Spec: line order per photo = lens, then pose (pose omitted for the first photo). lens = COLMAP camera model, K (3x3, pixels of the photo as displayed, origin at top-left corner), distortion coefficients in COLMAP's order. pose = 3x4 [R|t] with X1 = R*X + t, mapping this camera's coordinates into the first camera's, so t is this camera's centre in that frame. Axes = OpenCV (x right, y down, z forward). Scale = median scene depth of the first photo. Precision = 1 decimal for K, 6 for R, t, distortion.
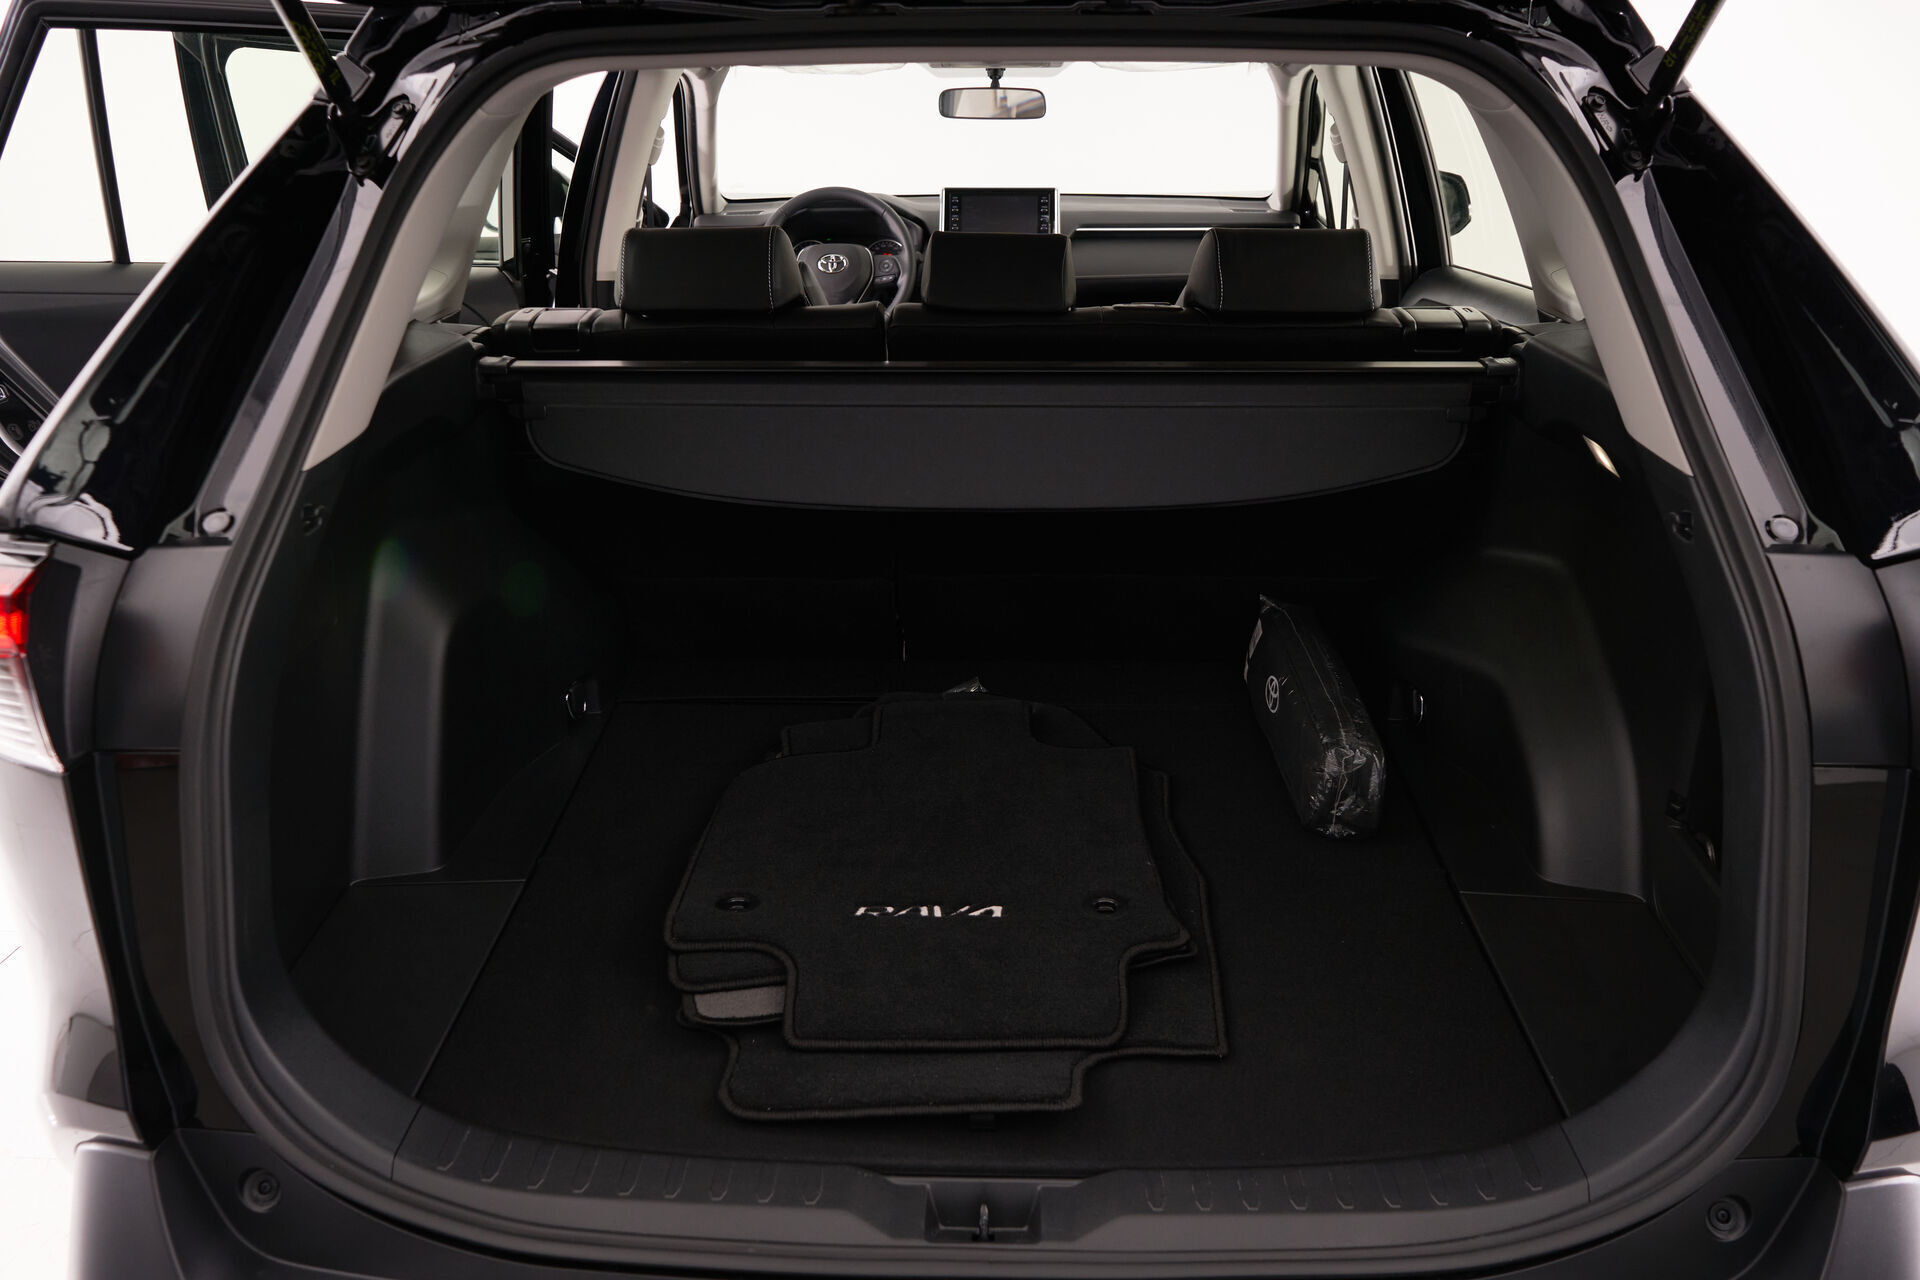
lens RADIAL K [[1576.8, 0, 960.0], [0, 1576.8, 640.0], [0, 0, 1]] dist [0.010088, 0.008753]
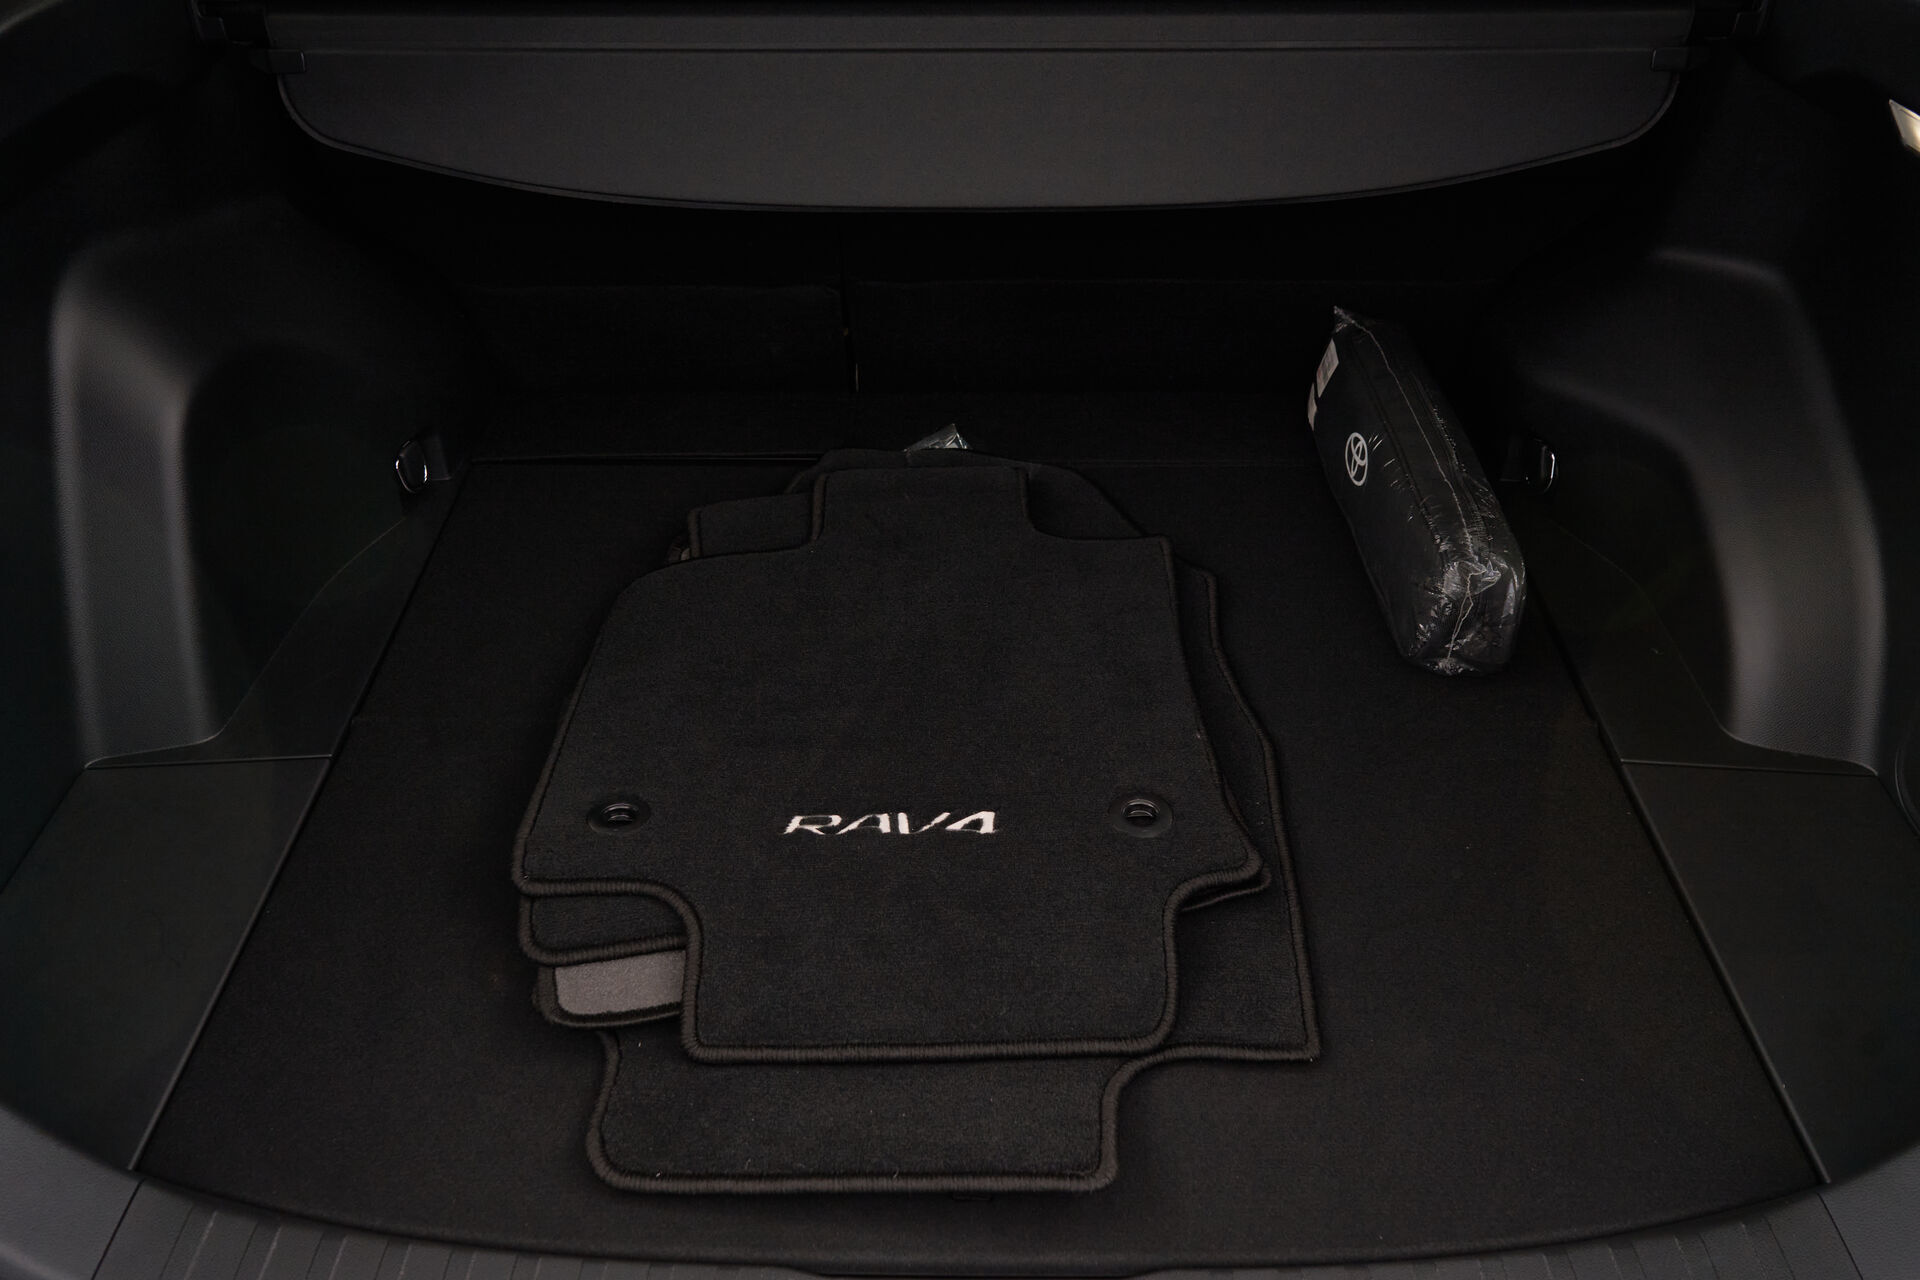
lens RADIAL K [[1576.8, 0, 960.0], [0, 1576.8, 640.0], [0, 0, 1]] dist [0.010088, 0.008753]
pose [[0.999810, -0.011402, 0.015805, 0.000945], [0.007241, 0.970273, 0.241905, -0.080024], [-0.018094, -0.241745, 0.970171, 0.343092]]
